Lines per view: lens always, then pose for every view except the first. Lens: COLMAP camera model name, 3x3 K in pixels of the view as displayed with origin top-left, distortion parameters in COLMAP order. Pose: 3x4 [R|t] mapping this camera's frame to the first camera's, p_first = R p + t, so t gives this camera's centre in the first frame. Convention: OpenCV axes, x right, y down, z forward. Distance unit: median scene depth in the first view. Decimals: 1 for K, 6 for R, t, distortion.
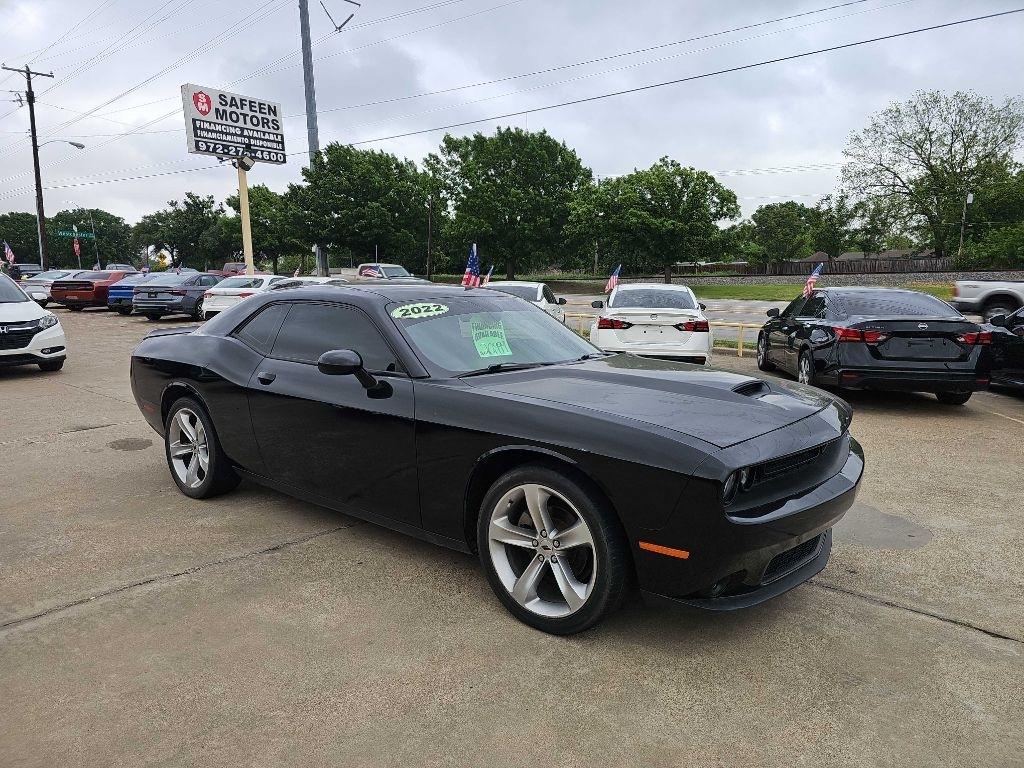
lens RADIAL K [[690.4, 0, 514.2], [0, 690.4, 386.3], [0, 0, 1]] dist [0.058667, -0.046886]
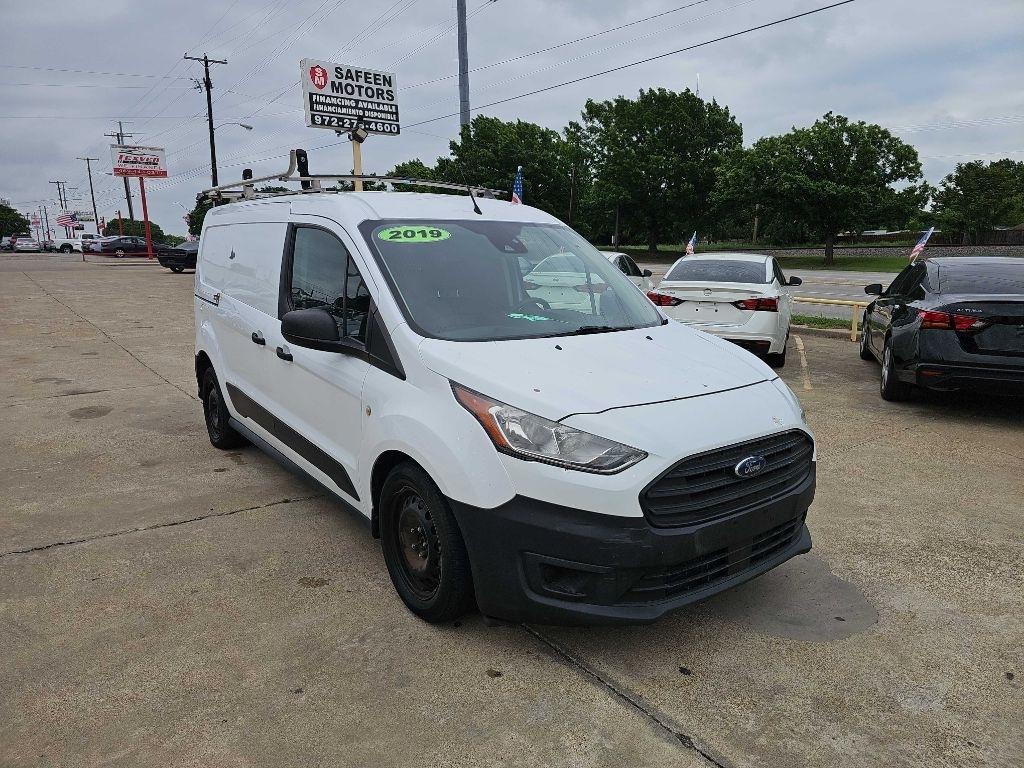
lens RADIAL K [[690.4, 0, 514.2], [0, 690.4, 386.3], [0, 0, 1]] dist [0.058667, -0.046886]
pose [[0.971256, 0.046548, -0.233444, 0.085550], [-0.037920, 0.998426, 0.041317, -0.005699], [0.235000, -0.031277, 0.971492, 0.057513]]
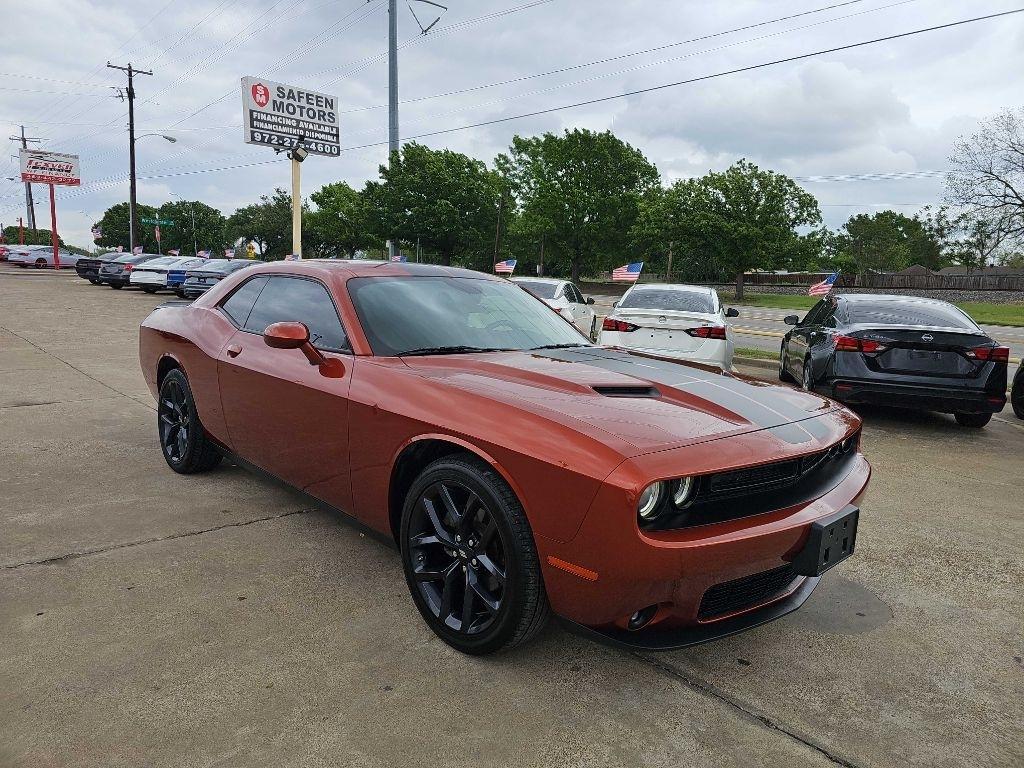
lens RADIAL K [[686.5, 0, 507.4], [0, 686.5, 374.8], [0, 0, 1]] dist [0.056136, -0.041796]
pose [[0.990567, 0.056477, -0.124848, 0.057769], [-0.058944, 0.998131, -0.016153, -0.001388], [0.123702, 0.023360, 0.992044, 0.045028]]
